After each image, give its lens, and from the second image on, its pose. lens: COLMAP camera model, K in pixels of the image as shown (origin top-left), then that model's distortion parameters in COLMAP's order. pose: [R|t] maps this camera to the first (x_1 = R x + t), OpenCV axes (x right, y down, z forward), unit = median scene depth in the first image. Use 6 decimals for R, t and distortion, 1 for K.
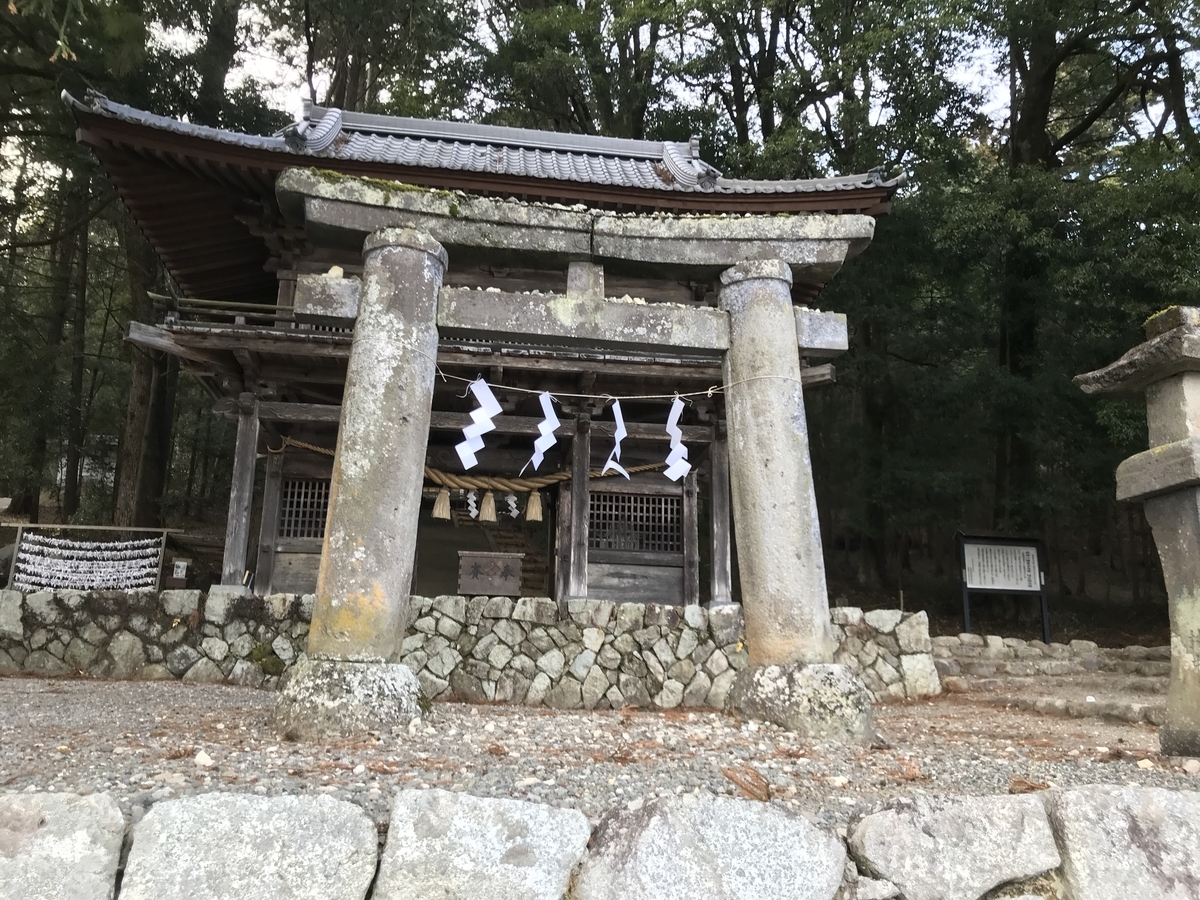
lens RADIAL K [[1015.8, 0, 600.0], [0, 1015.8, 450.0], [0, 0, 1]] dist [0.008744, -0.011957]
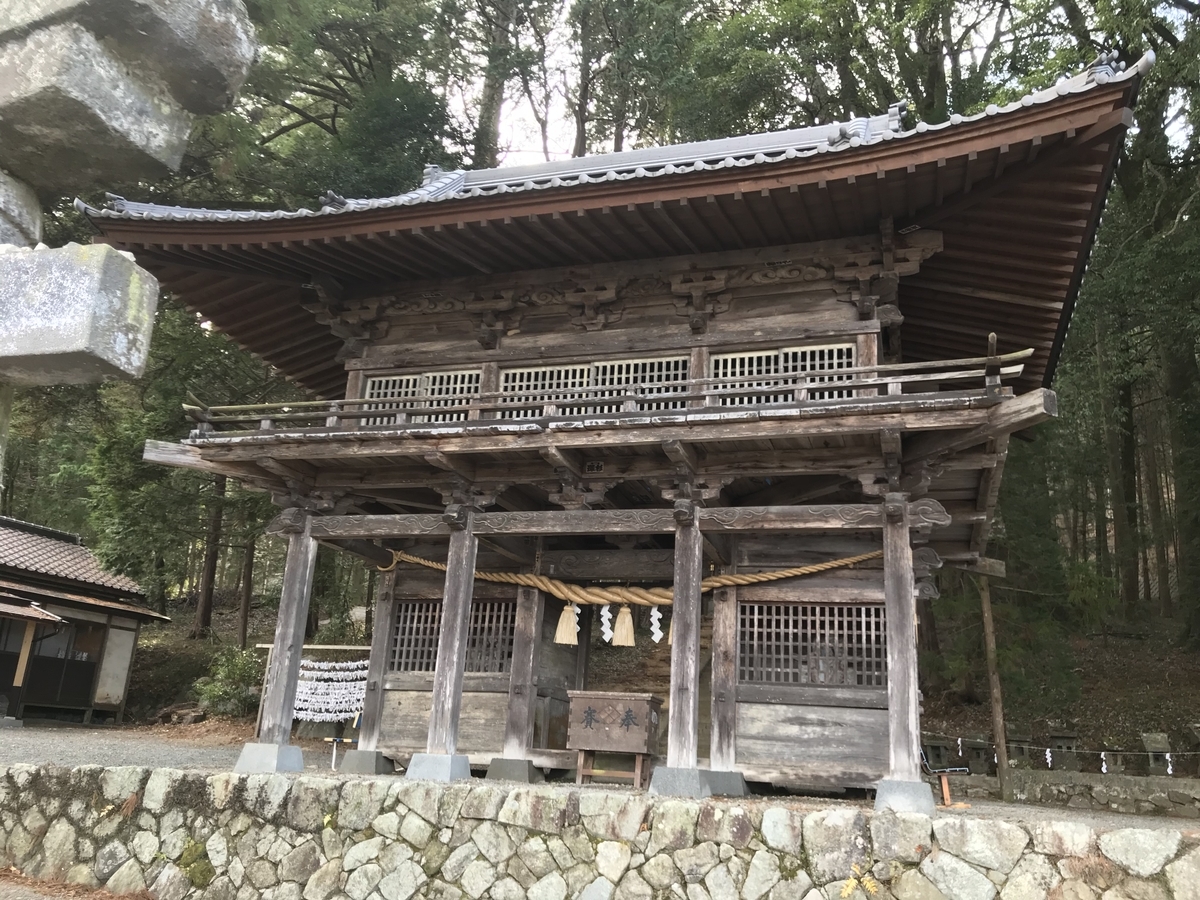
lens RADIAL K [[1015.8, 0, 600.0], [0, 1015.8, 450.0], [0, 0, 1]] dist [0.008744, -0.011957]
pose [[0.900655, -0.098418, -0.423242, 0.283104], [0.068430, 0.993984, -0.085515, -0.016851], [0.429112, 0.048057, 0.901972, 0.401990]]
